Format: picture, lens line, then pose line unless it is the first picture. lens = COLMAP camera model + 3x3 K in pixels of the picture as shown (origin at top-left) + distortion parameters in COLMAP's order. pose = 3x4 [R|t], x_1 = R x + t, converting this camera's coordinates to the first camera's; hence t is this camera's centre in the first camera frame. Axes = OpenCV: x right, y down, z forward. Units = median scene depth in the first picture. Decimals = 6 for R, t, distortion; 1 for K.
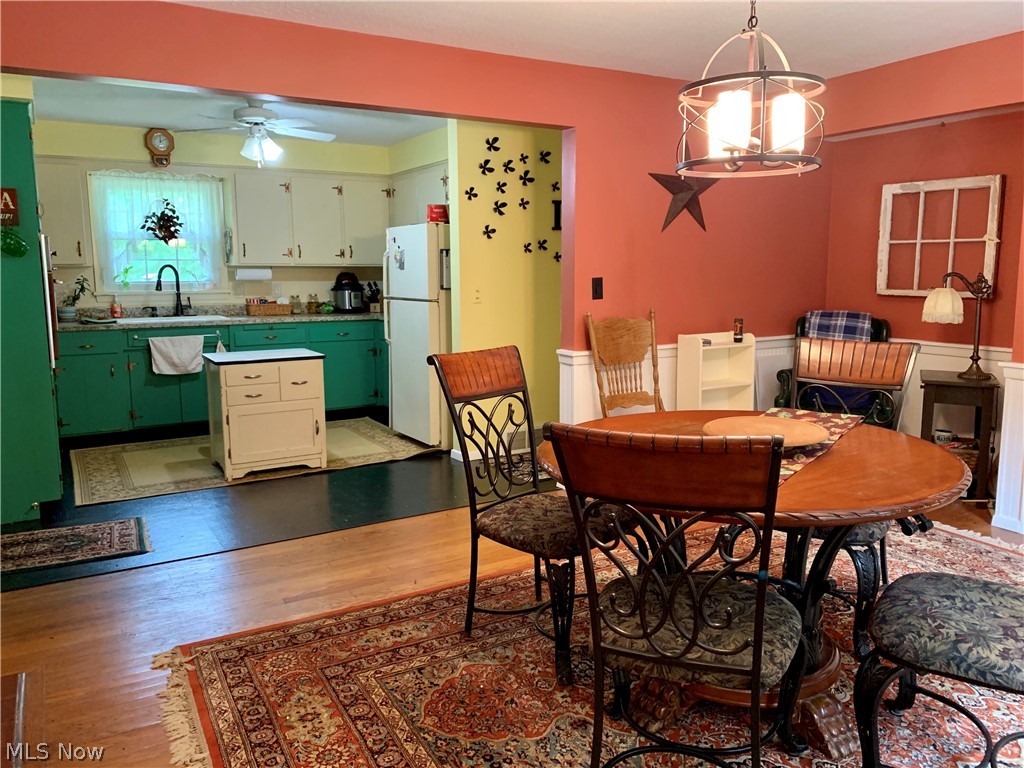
lens RADIAL K [[787.8, 0, 511.0], [0, 787.8, 371.2], [0, 0, 1]] dist [0.017284, -0.014387]
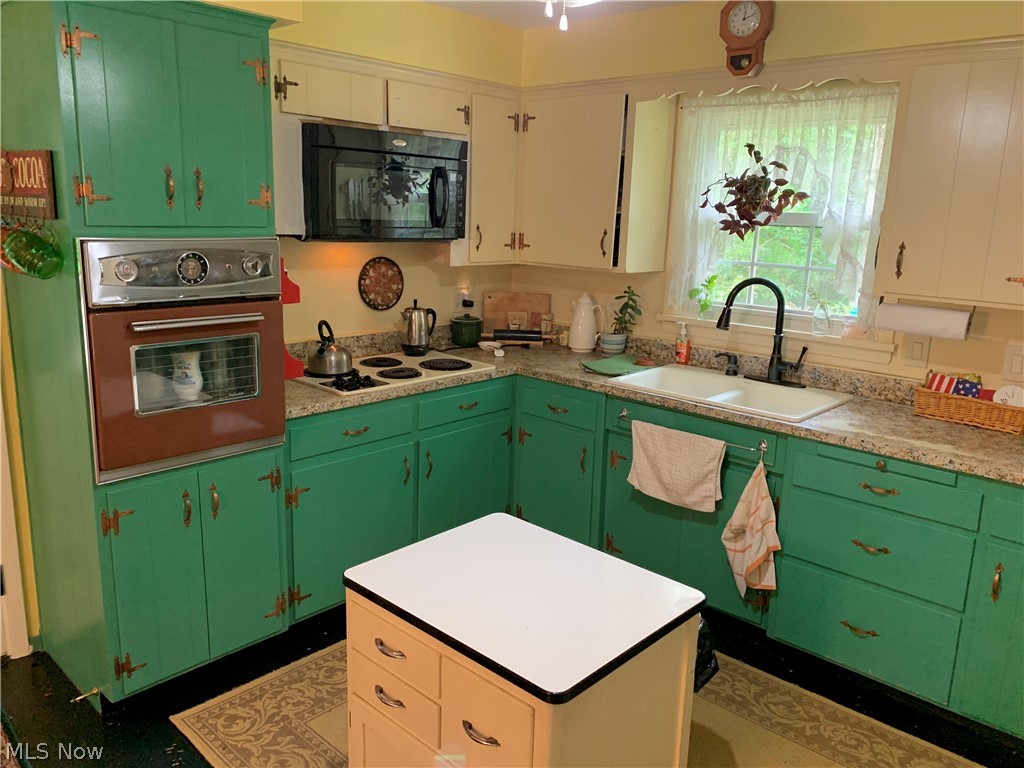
lens RADIAL K [[773.2, 0, 516.7], [0, 773.2, 380.0], [0, 0, 1]] dist [0.036626, -0.042072]
pose [[0.289266, 0.221496, -0.931271, -0.016430], [-0.155581, 0.970805, 0.182573, -0.242799], [0.944521, 0.092075, 0.315281, 1.242445]]
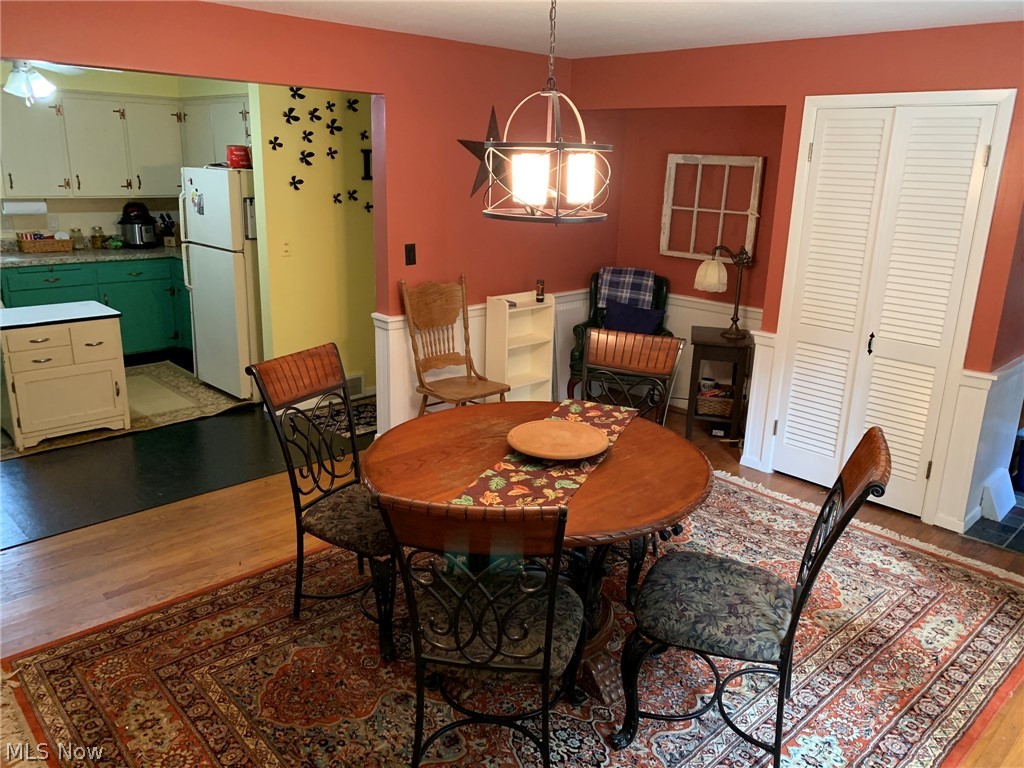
lens RADIAL K [[784.5, 0, 514.5], [0, 784.5, 376.2], [0, 0, 1]] dist [0.040379, -0.041324]
pose [[0.970279, -0.030821, 0.240018, -0.010707], [-0.004074, 0.989634, 0.143552, -0.117390], [-0.241954, -0.140263, 0.960096, -0.054412]]
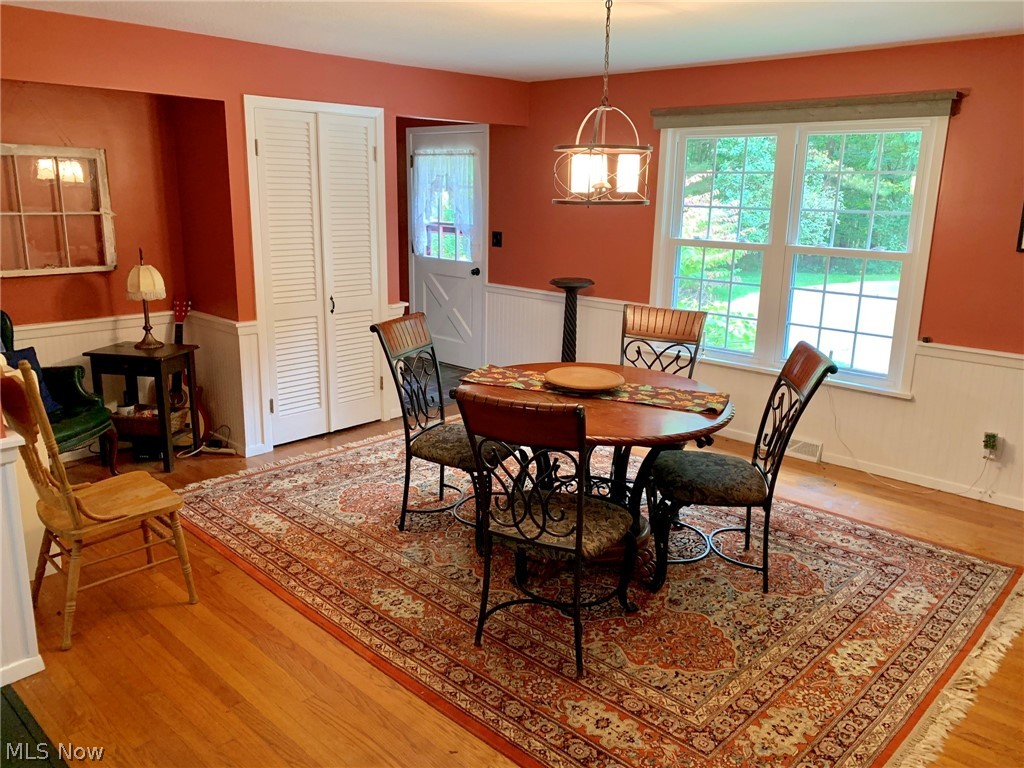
lens RADIAL K [[784.5, 0, 514.5], [0, 784.5, 376.2], [0, 0, 1]] dist [0.040379, -0.041324]
pose [[-0.286941, -0.226362, 0.930820, -0.653171], [0.109976, 0.957472, 0.266746, -0.217040], [-0.951615, 0.178908, -0.249843, 0.961309]]
